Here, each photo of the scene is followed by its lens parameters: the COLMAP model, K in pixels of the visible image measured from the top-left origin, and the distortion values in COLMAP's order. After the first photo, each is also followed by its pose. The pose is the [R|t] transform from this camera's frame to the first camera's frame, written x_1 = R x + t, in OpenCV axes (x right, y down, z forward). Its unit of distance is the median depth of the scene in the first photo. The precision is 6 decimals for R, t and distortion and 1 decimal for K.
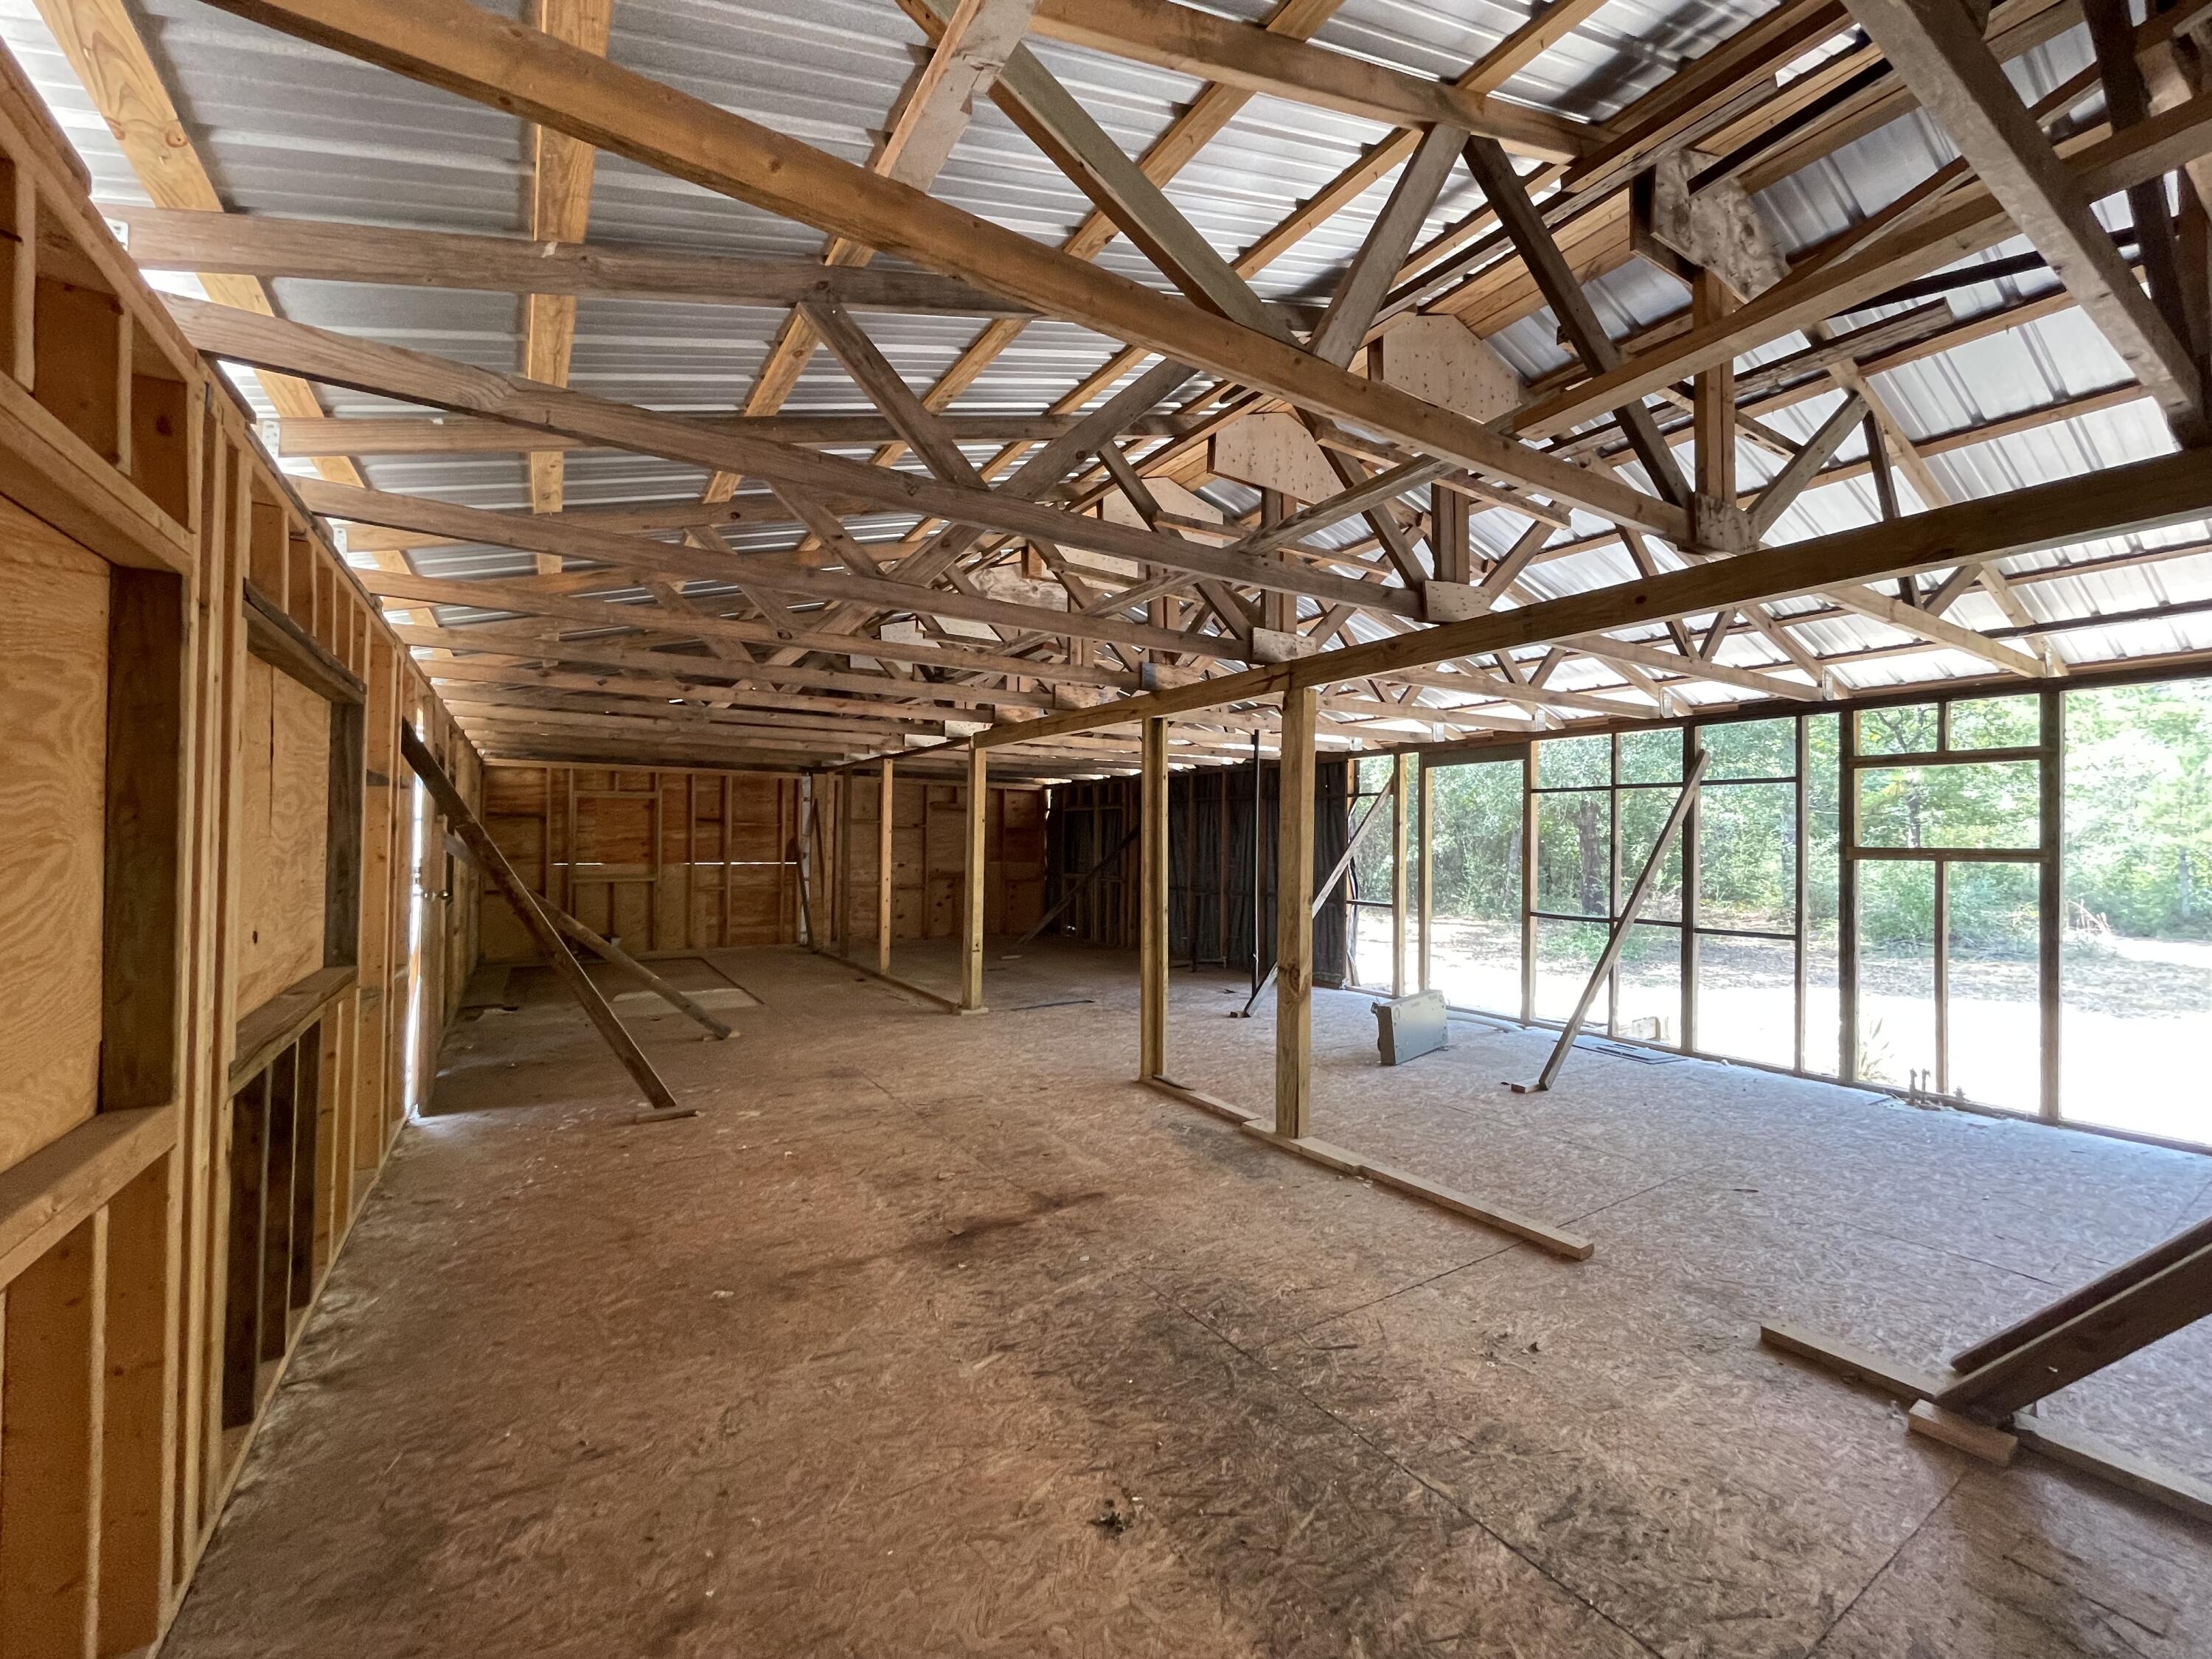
lens RADIAL K [[902.1, 0, 1106.0], [0, 902.1, 829.5], [0, 0, 1]] dist [-0.001677, -0.000187]
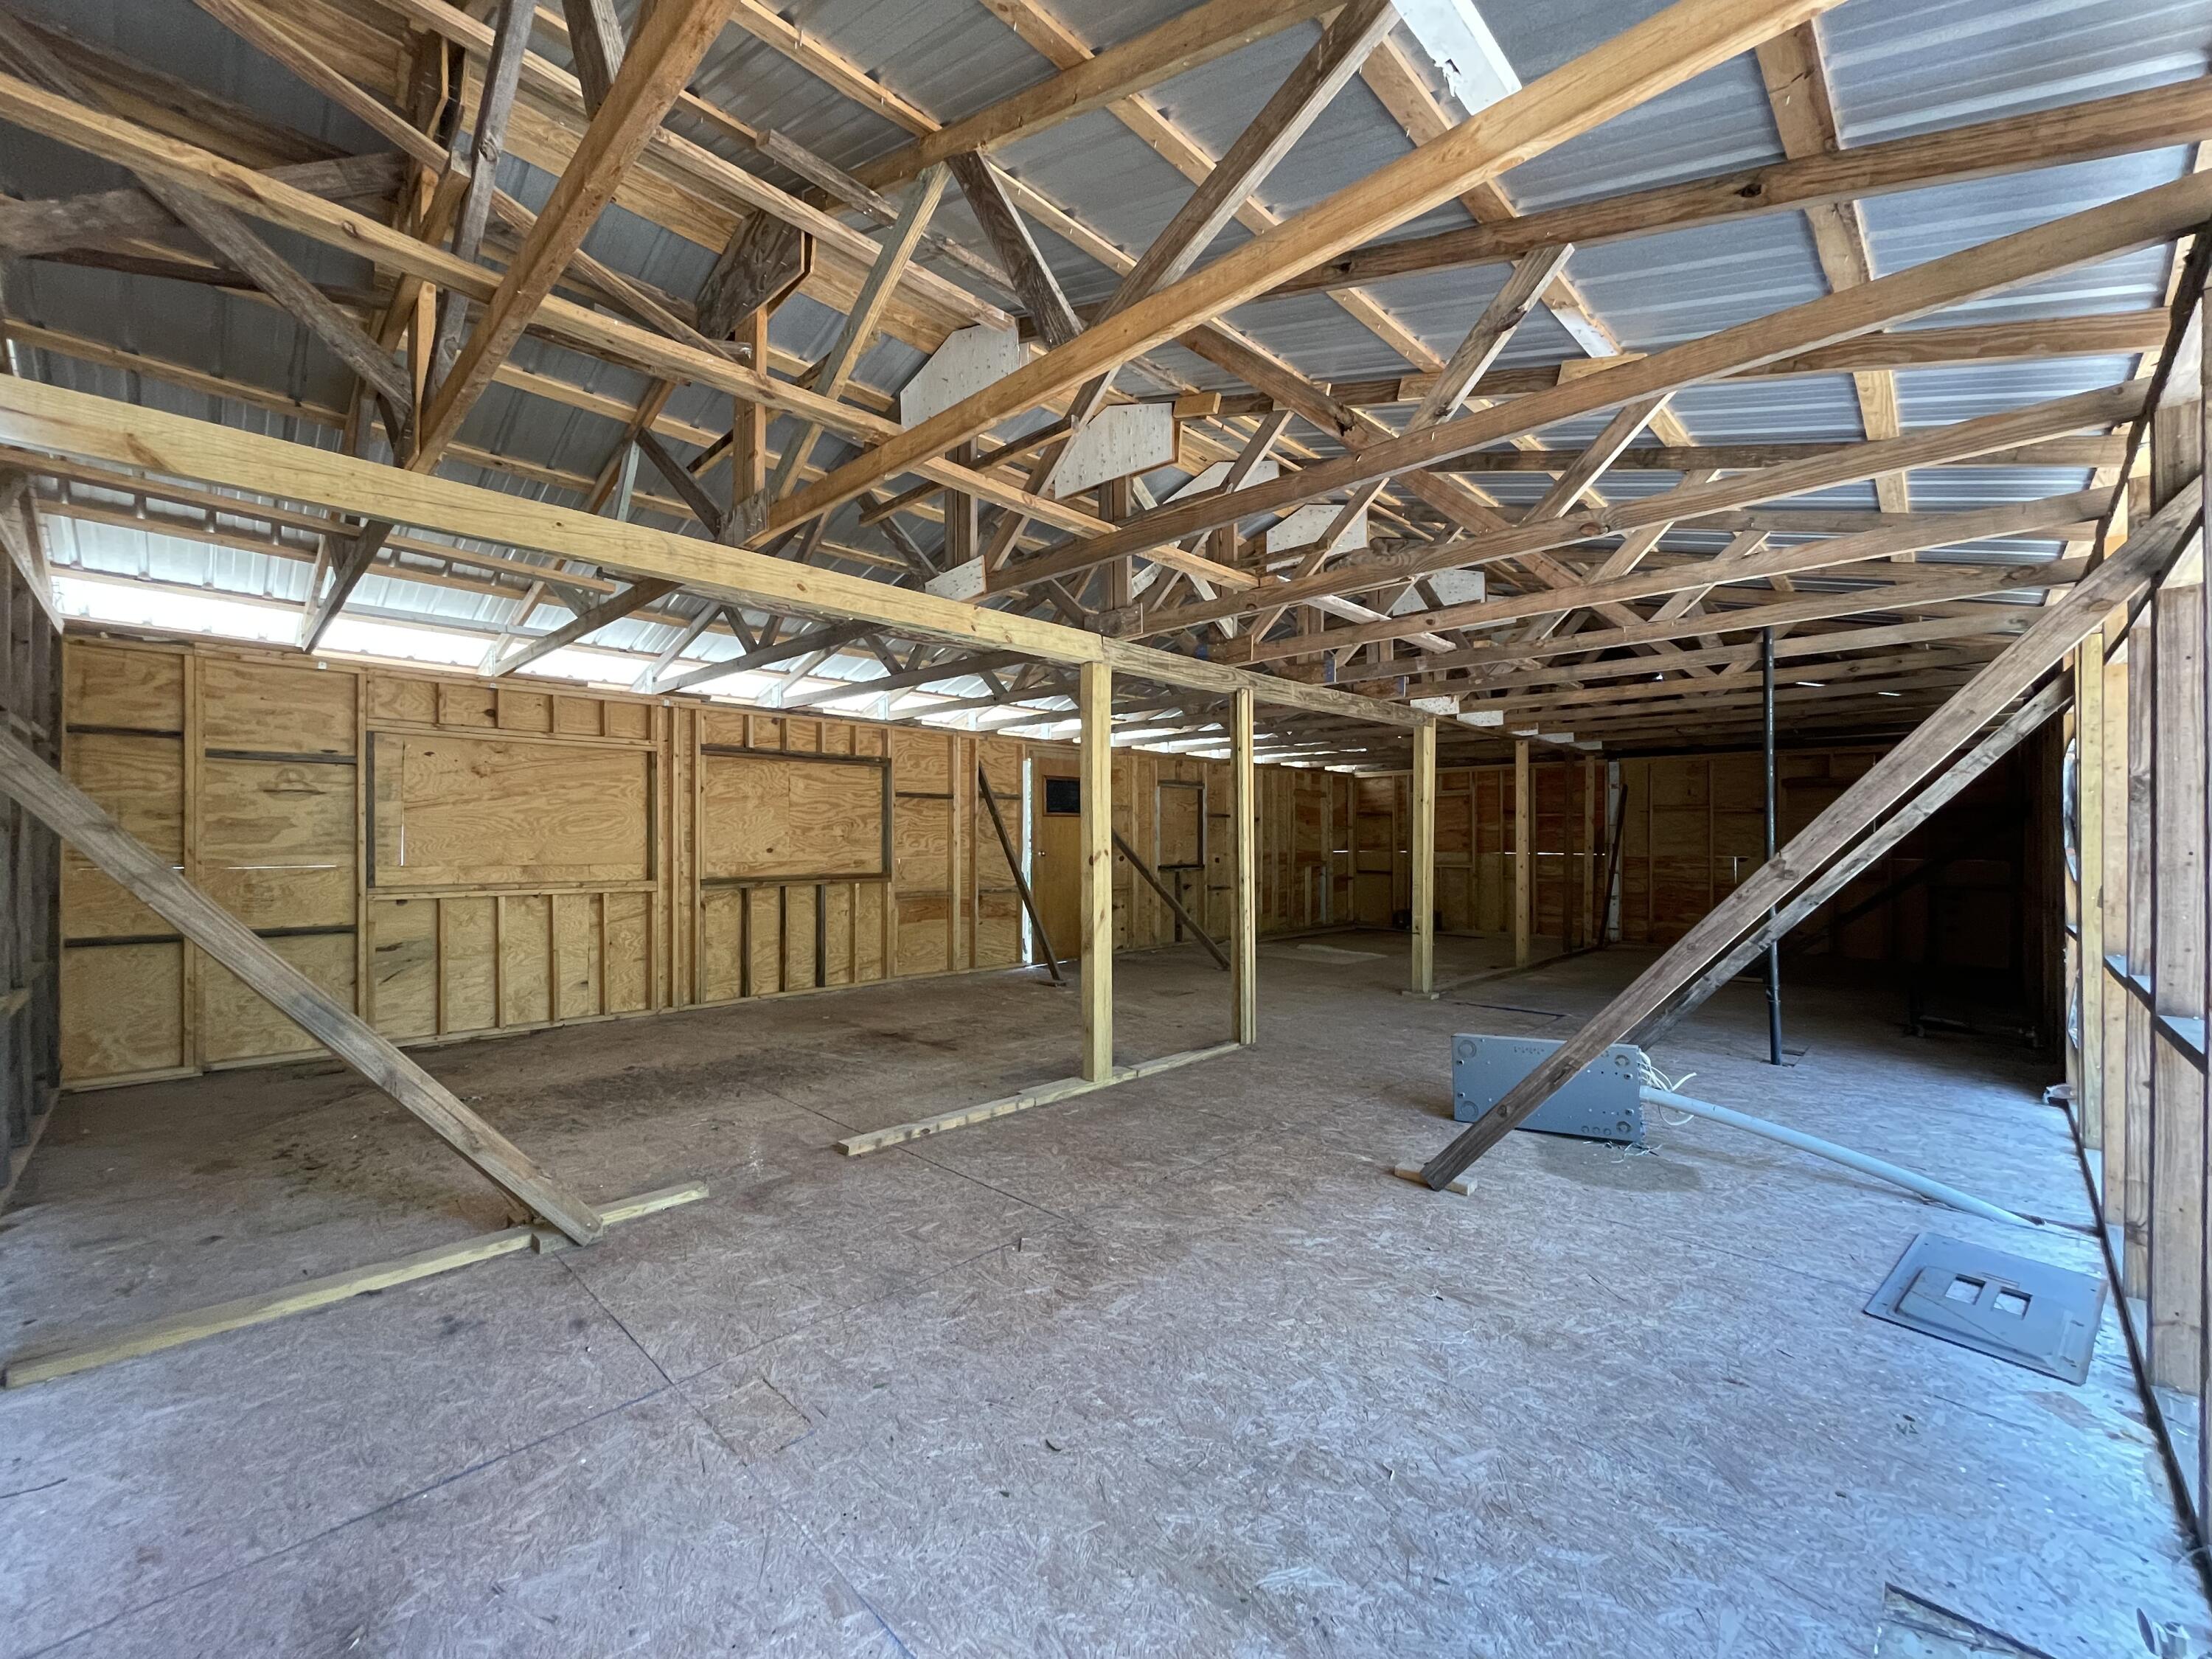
lens RADIAL K [[902.1, 0, 1106.0], [0, 902.1, 829.5], [0, 0, 1]] dist [-0.001677, -0.000187]
pose [[0.230881, -0.021670, -0.972741, 1.465141], [0.012262, 0.999737, -0.019361, 0.073816], [0.972905, -0.007458, 0.231086, 0.888632]]
